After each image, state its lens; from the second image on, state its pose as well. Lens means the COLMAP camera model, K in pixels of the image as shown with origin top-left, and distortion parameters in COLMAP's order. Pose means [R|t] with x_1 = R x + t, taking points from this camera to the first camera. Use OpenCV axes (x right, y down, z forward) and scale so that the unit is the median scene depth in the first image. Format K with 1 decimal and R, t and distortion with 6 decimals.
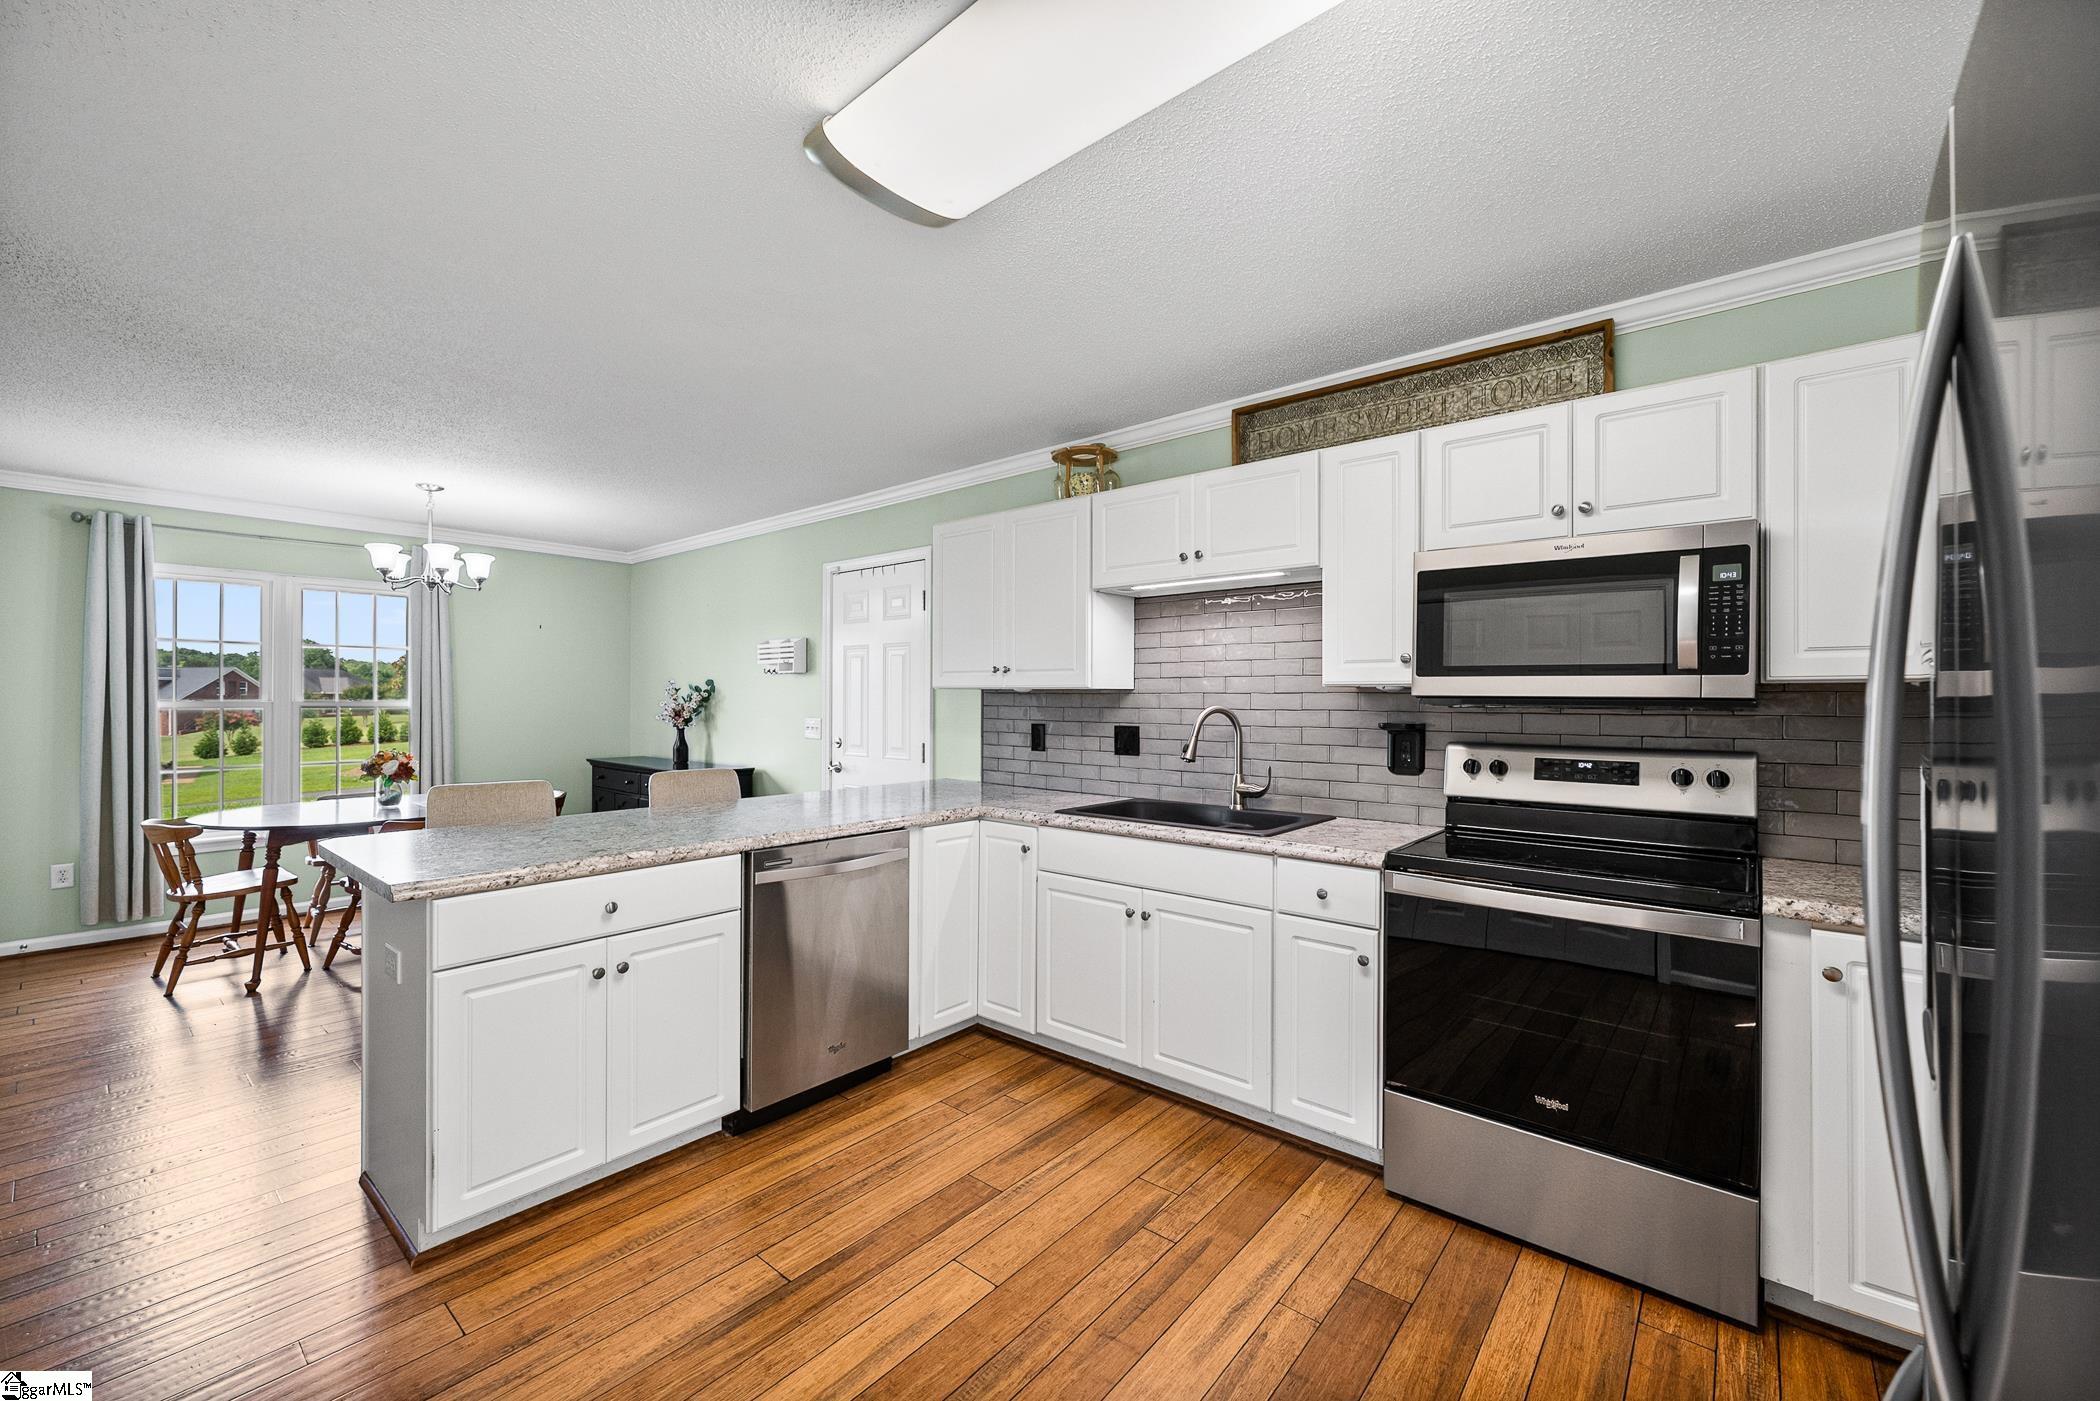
lens RADIAL K [[845.0, 0, 1047.2], [0, 845.0, 696.5], [0, 0, 1]] dist [-0.000878, 0.000176]
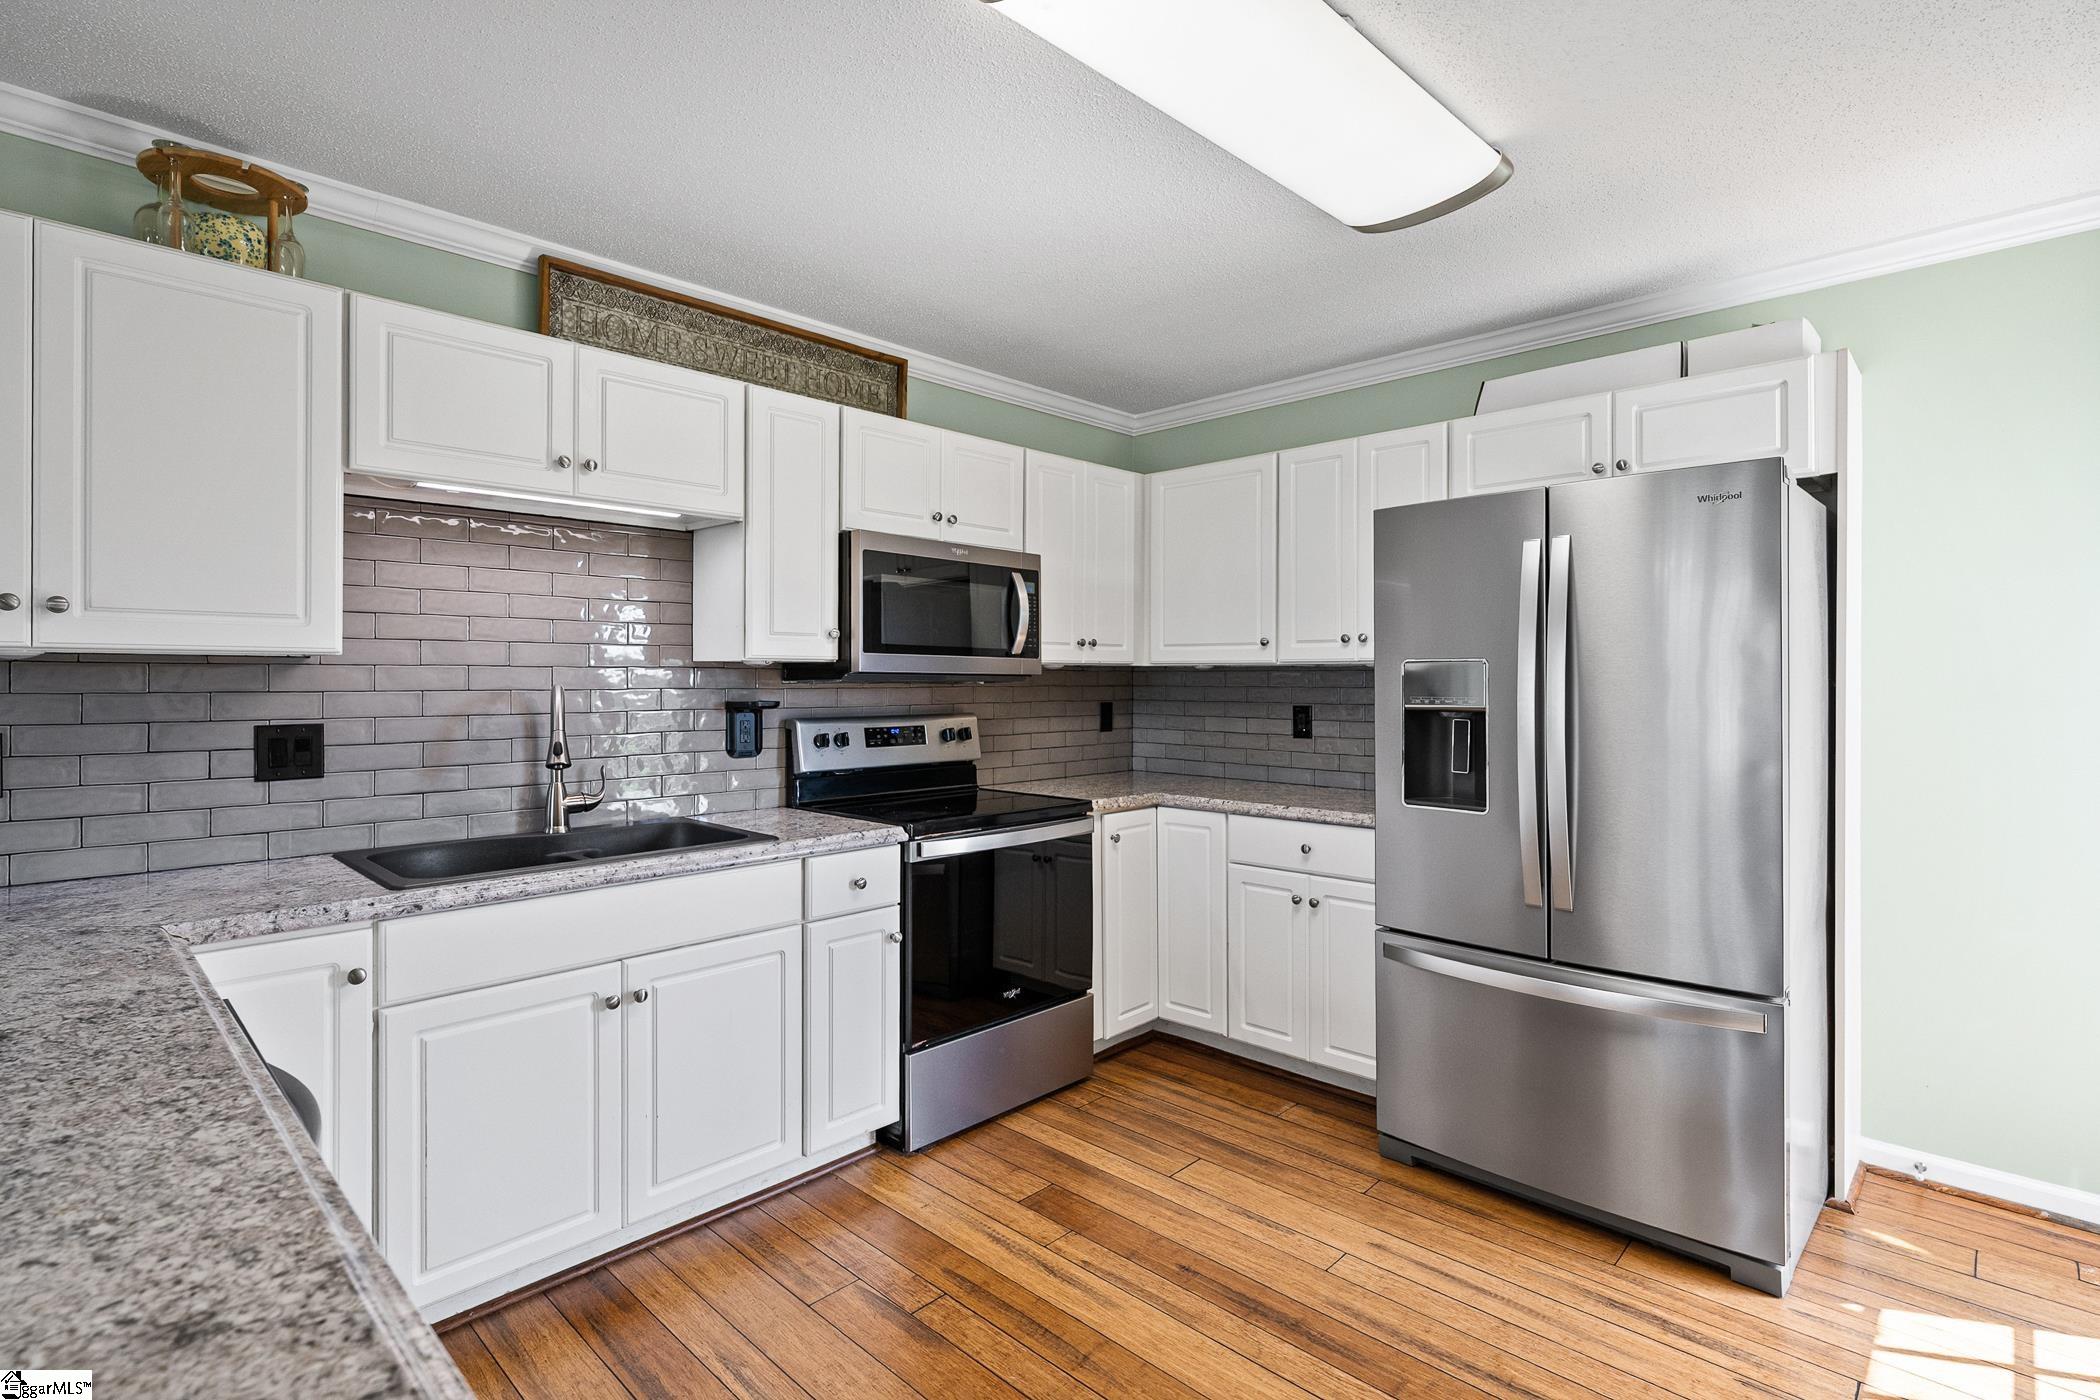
lens RADIAL K [[998.7, 0, 1043.9], [0, 998.7, 678.9], [0, 0, 1]] dist [-0.000953, 0.001576]
pose [[0.067001, -0.003268, 0.997748, -0.604521], [-0.002276, 0.999992, 0.003429, 0.002775], [-0.997750, -0.002500, 0.066993, 0.574140]]
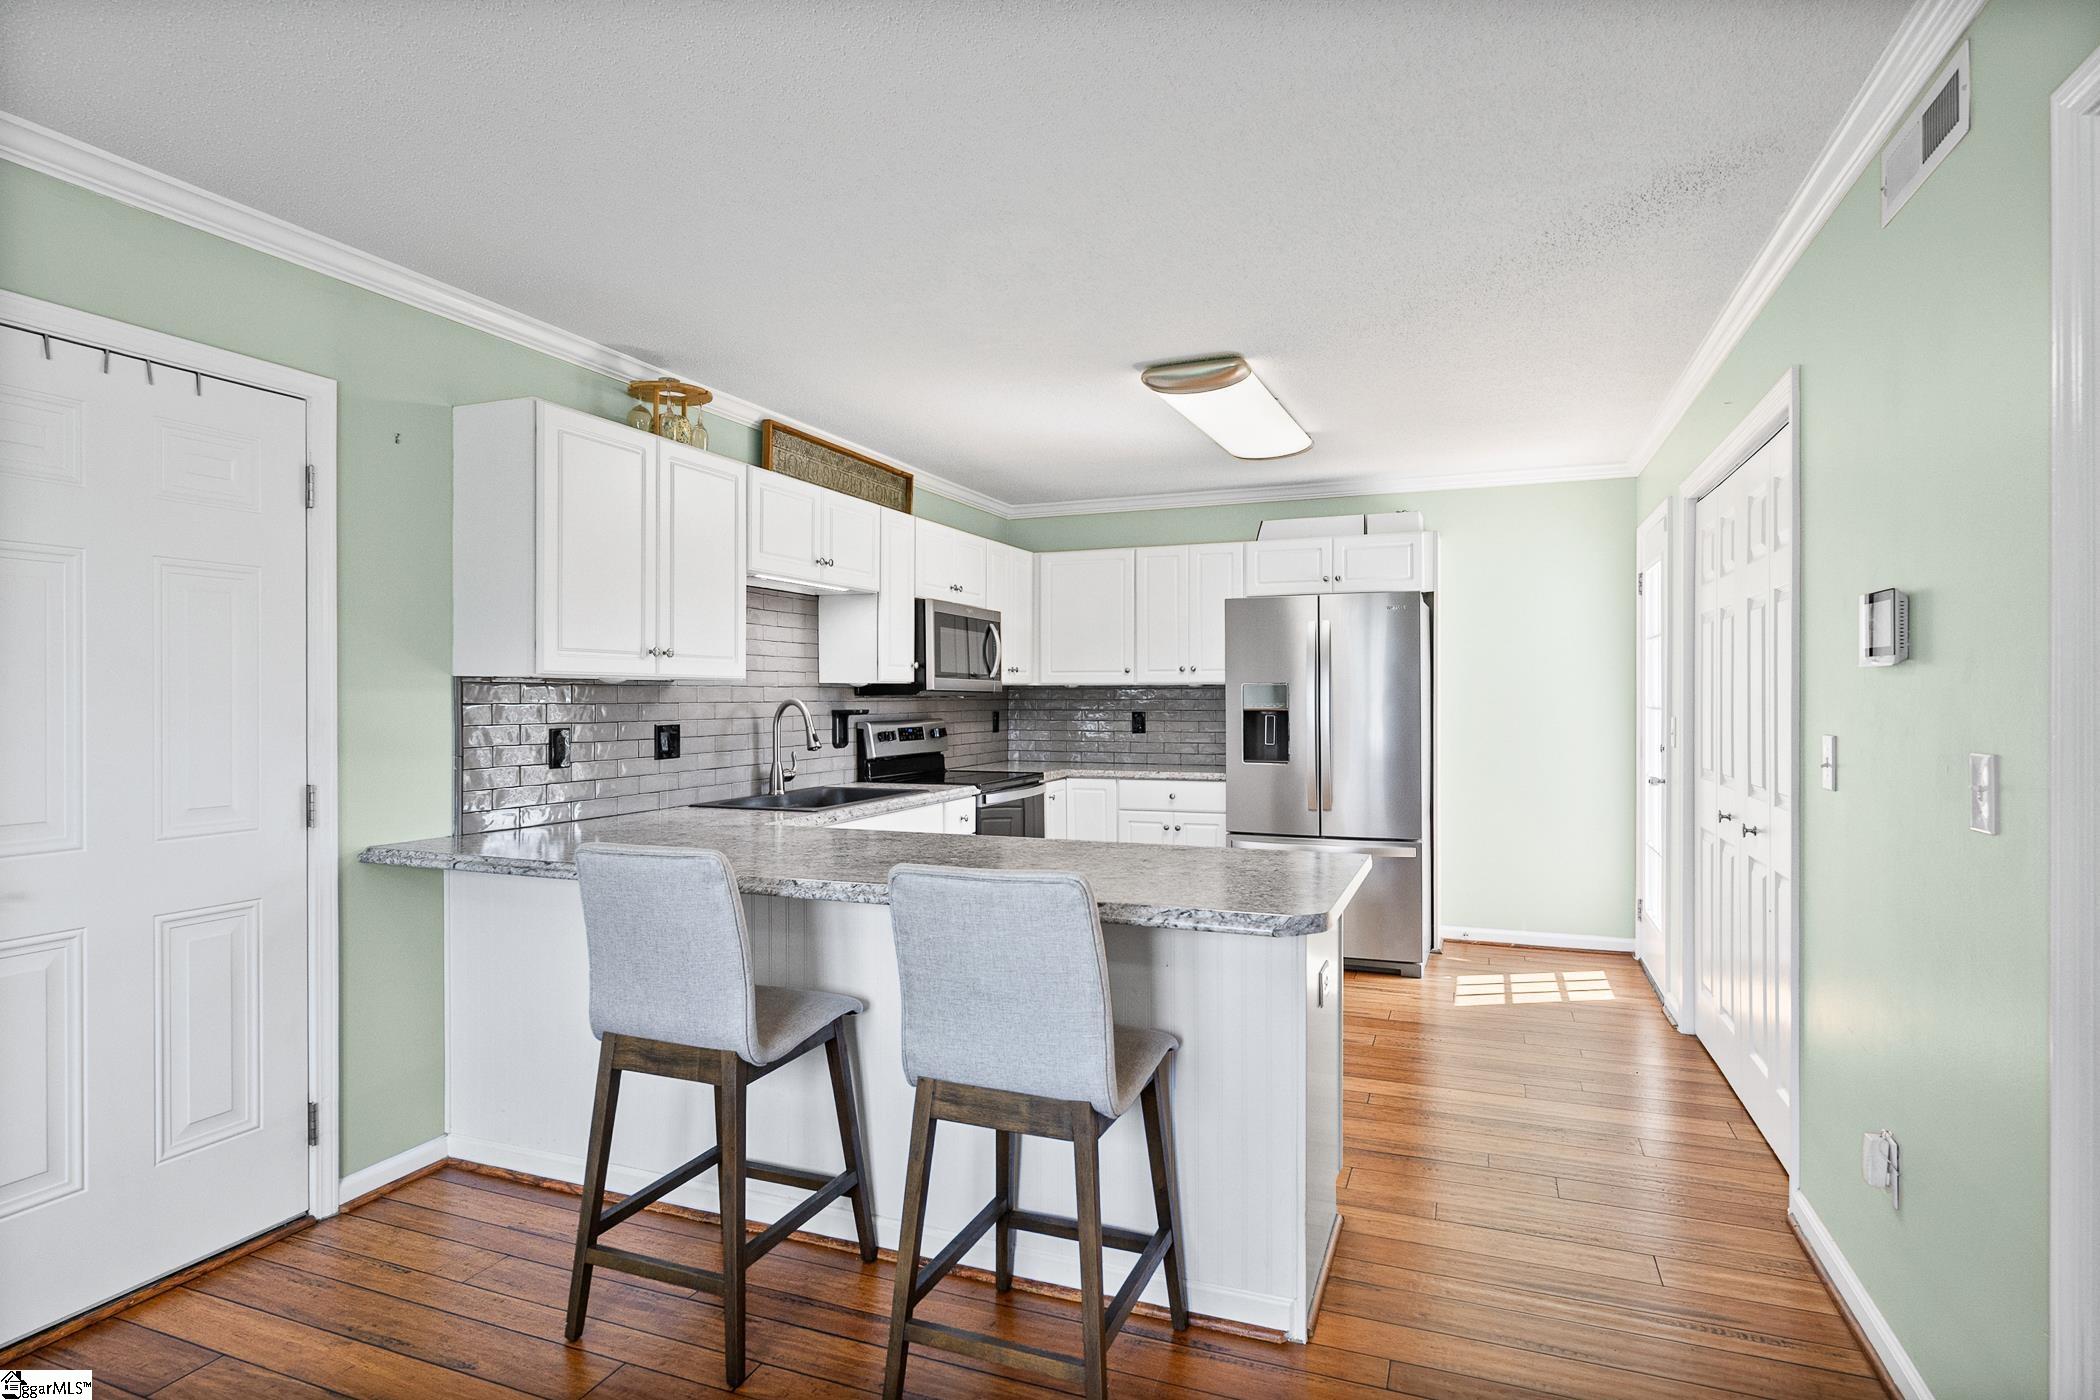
lens RADIAL K [[1084.6, 0, 1056.8], [0, 1084.6, 696.7], [0, 0, 1]] dist [0.002187, -0.000036]
pose [[-0.323648, -0.002466, 0.946175, -1.265867], [0.000479, 0.999996, 0.002771, 0.005498], [-0.946178, 0.001350, -0.323645, 1.173837]]
